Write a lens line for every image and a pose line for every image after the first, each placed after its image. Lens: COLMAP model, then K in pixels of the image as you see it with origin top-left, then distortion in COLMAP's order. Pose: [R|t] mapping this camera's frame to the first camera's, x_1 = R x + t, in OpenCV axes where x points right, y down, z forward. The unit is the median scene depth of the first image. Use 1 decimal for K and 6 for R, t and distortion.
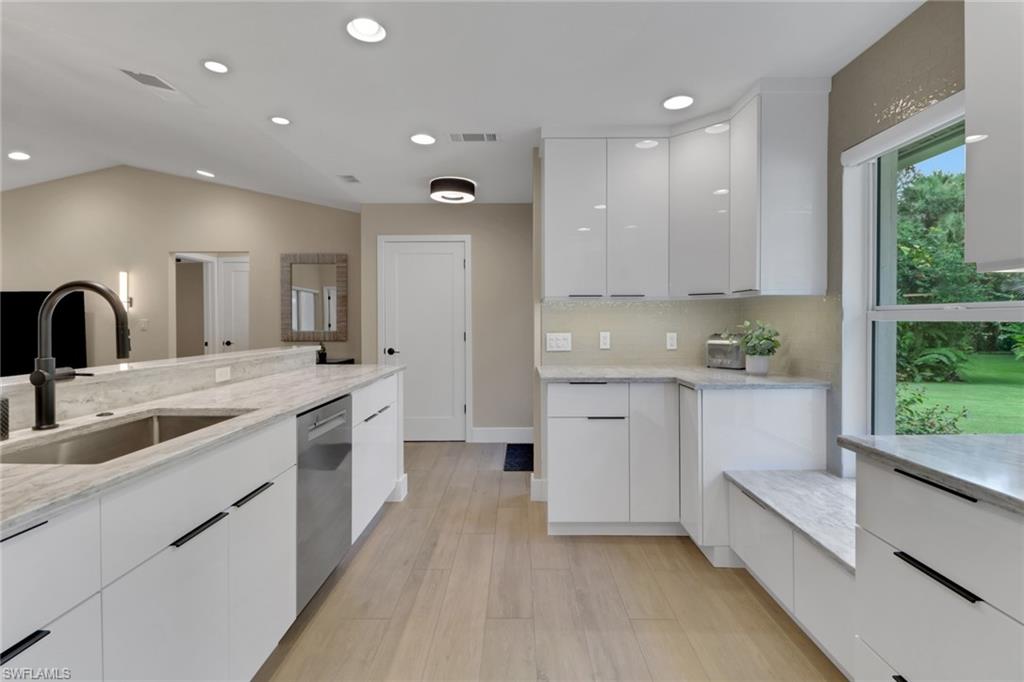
lens RADIAL K [[486.7, 0, 512.8], [0, 486.7, 325.9], [0, 0, 1]] dist [0.020464, -0.015107]
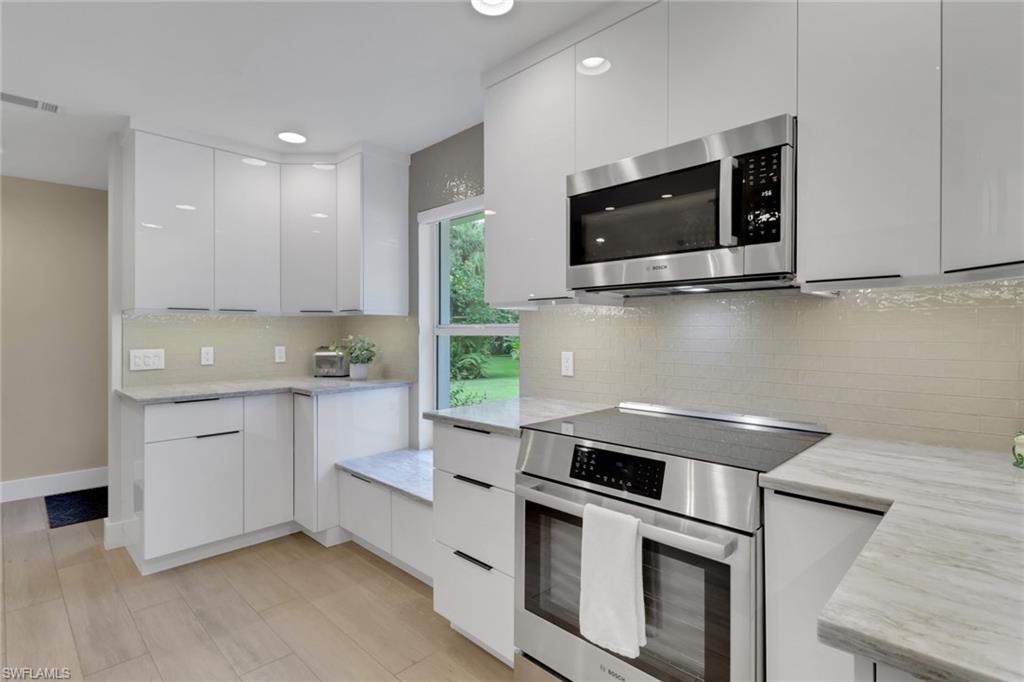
lens RADIAL K [[494.9, 0, 520.4], [0, 494.9, 328.6], [0, 0, 1]] dist [0.007504, -0.000192]
pose [[0.685304, 0.006325, 0.728230, -0.116320], [0.007547, 0.999847, -0.015786, -0.004183], [-0.728218, 0.016314, 0.685151, -0.128733]]
